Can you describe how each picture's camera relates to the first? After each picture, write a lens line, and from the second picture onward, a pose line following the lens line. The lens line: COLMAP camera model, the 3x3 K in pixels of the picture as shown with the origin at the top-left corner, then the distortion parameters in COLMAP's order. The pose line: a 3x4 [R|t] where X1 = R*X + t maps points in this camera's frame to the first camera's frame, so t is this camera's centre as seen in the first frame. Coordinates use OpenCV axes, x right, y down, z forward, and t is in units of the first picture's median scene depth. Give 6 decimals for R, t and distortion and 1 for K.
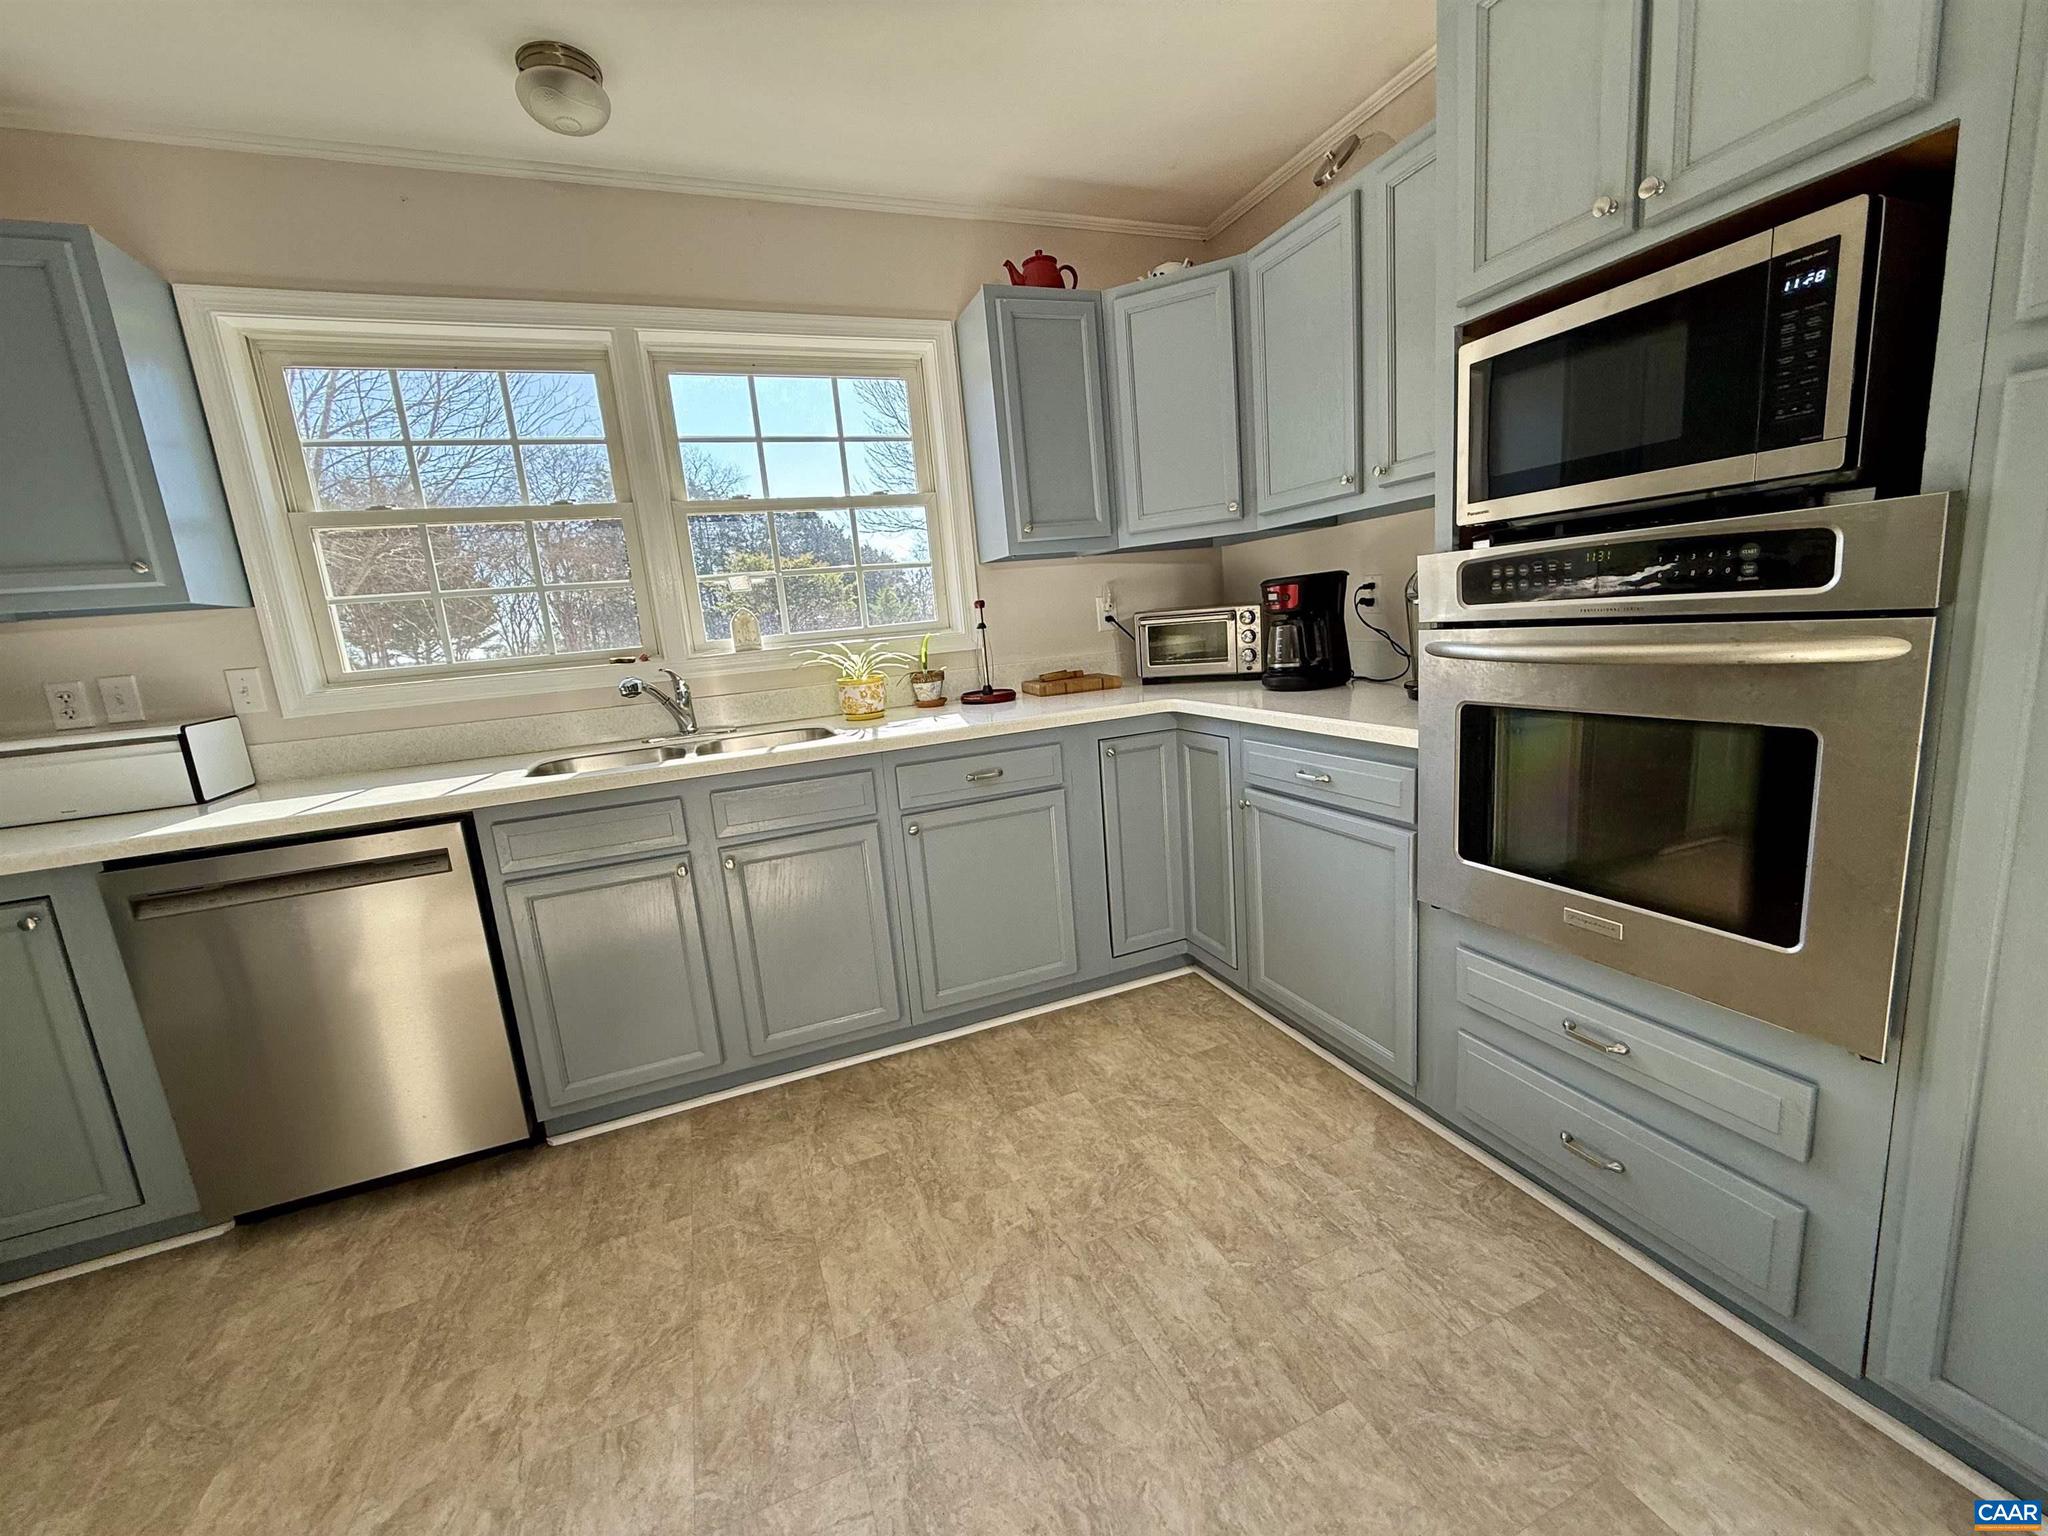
lens RADIAL K [[815.0, 0, 1020.7], [0, 815.0, 767.2], [0, 0, 1]] dist [-0.000547, 0.000297]
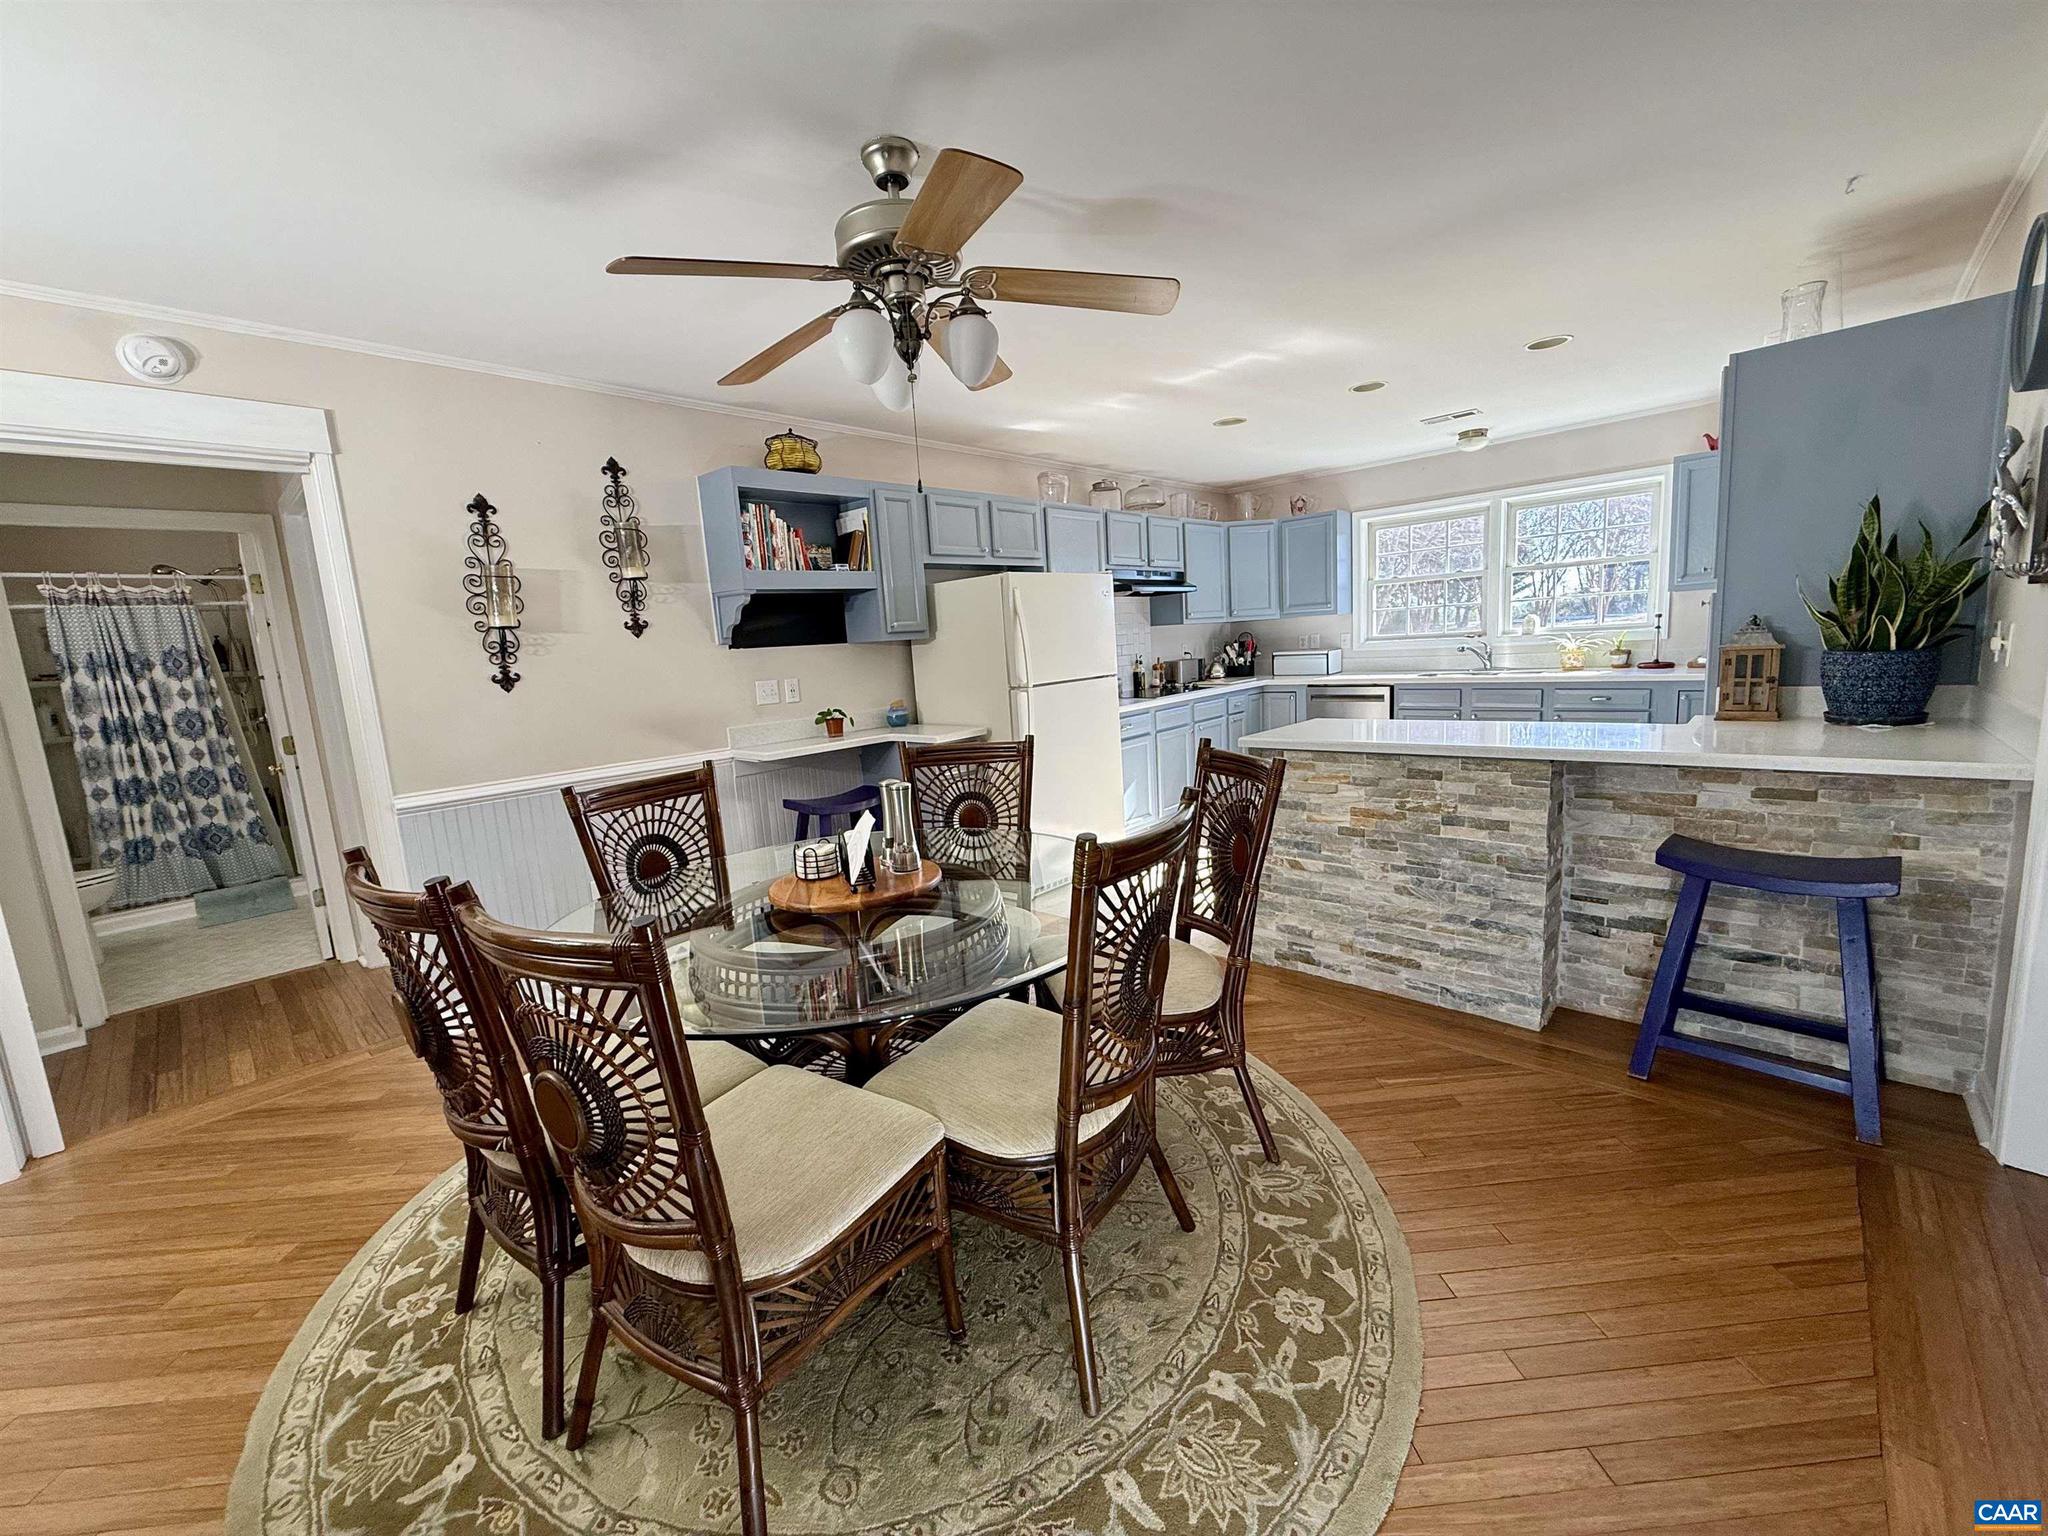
lens RADIAL K [[815.0, 0, 1020.7], [0, 815.0, 767.2], [0, 0, 1]] dist [-0.000547, 0.000297]
pose [[0.430331, 0.195894, -0.881159, 1.362496], [-0.139735, 0.978858, 0.149371, 0.087297], [0.891790, 0.058849, 0.448606, -1.482081]]
